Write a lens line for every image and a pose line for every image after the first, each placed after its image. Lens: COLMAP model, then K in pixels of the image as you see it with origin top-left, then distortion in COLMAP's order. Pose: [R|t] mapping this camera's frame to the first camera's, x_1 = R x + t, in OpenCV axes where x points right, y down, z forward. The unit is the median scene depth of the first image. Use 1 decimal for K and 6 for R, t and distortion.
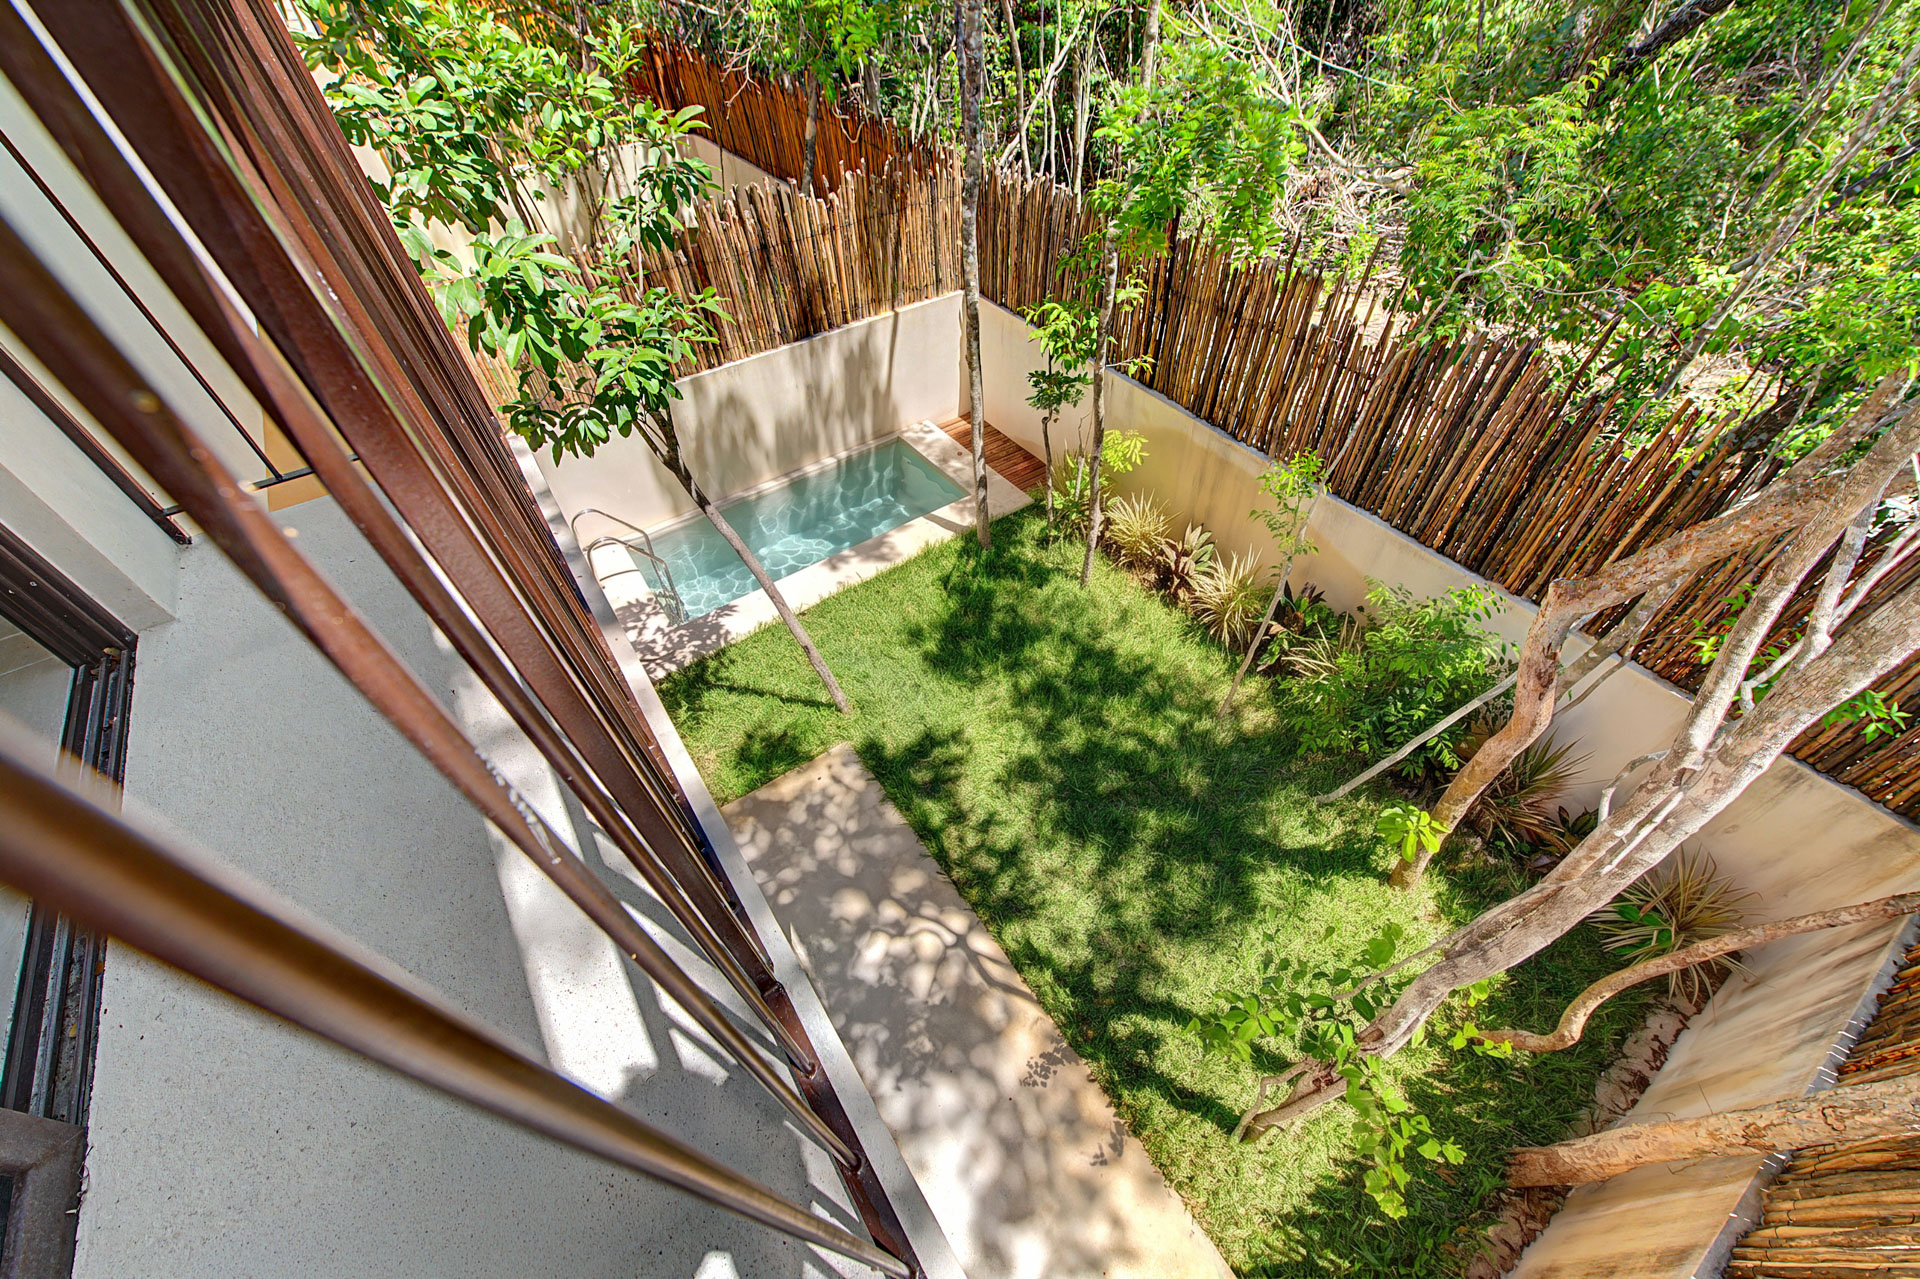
lens RADIAL K [[739.7, 0, 965.0], [0, 739.7, 644.6], [0, 0, 1]] dist [-0.003818, -0.000188]
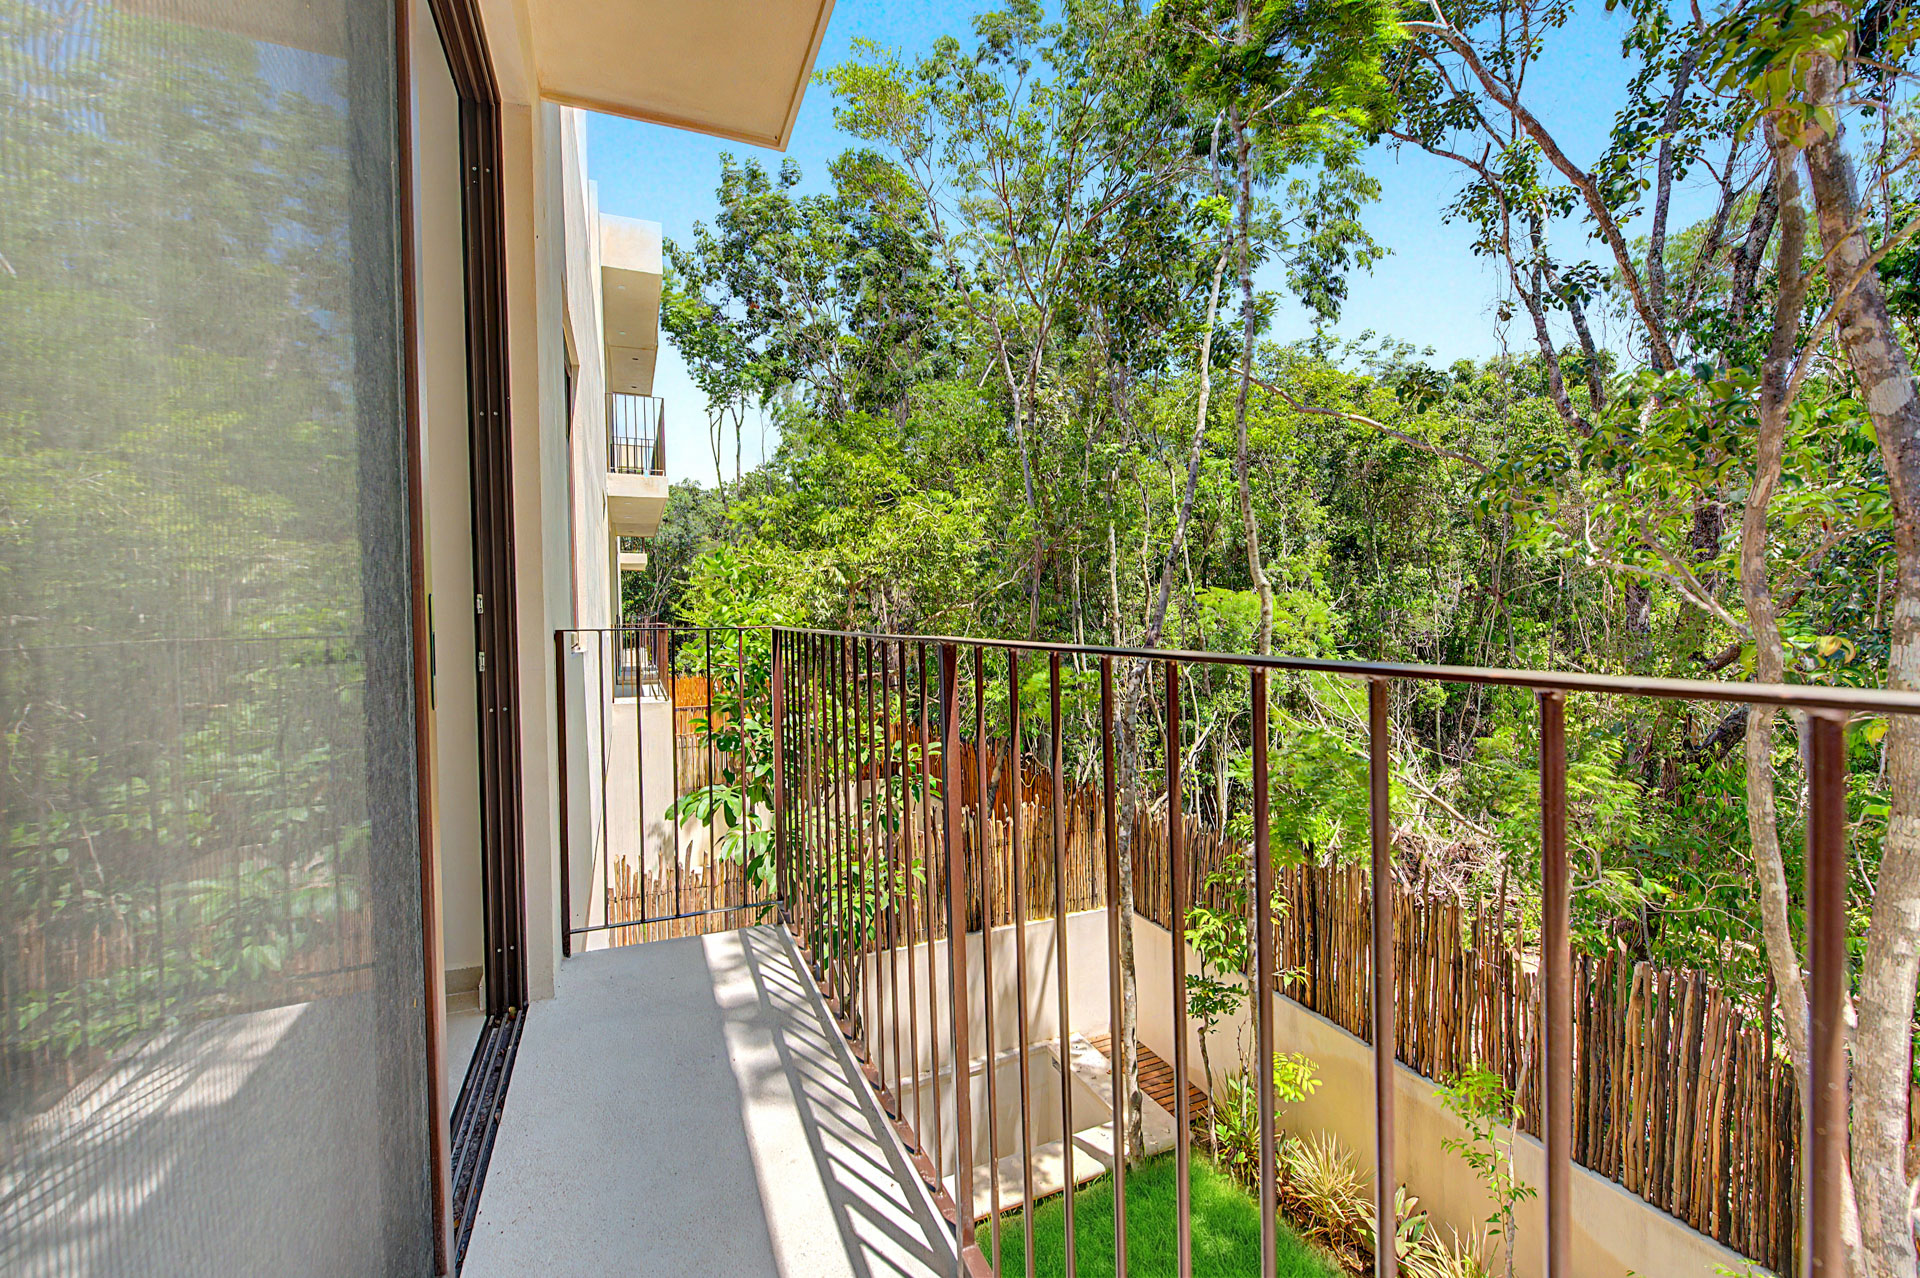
lens RADIAL K [[777.9, 0, 960.0], [0, 777.9, 639.0], [0, 0, 1]] dist [-0.023931, 0.000086]
pose [[0.979091, 0.019097, -0.202526, -0.005967], [-0.158550, 0.695393, -0.700921, 0.086121], [0.127450, 0.718375, 0.683881, -0.087332]]
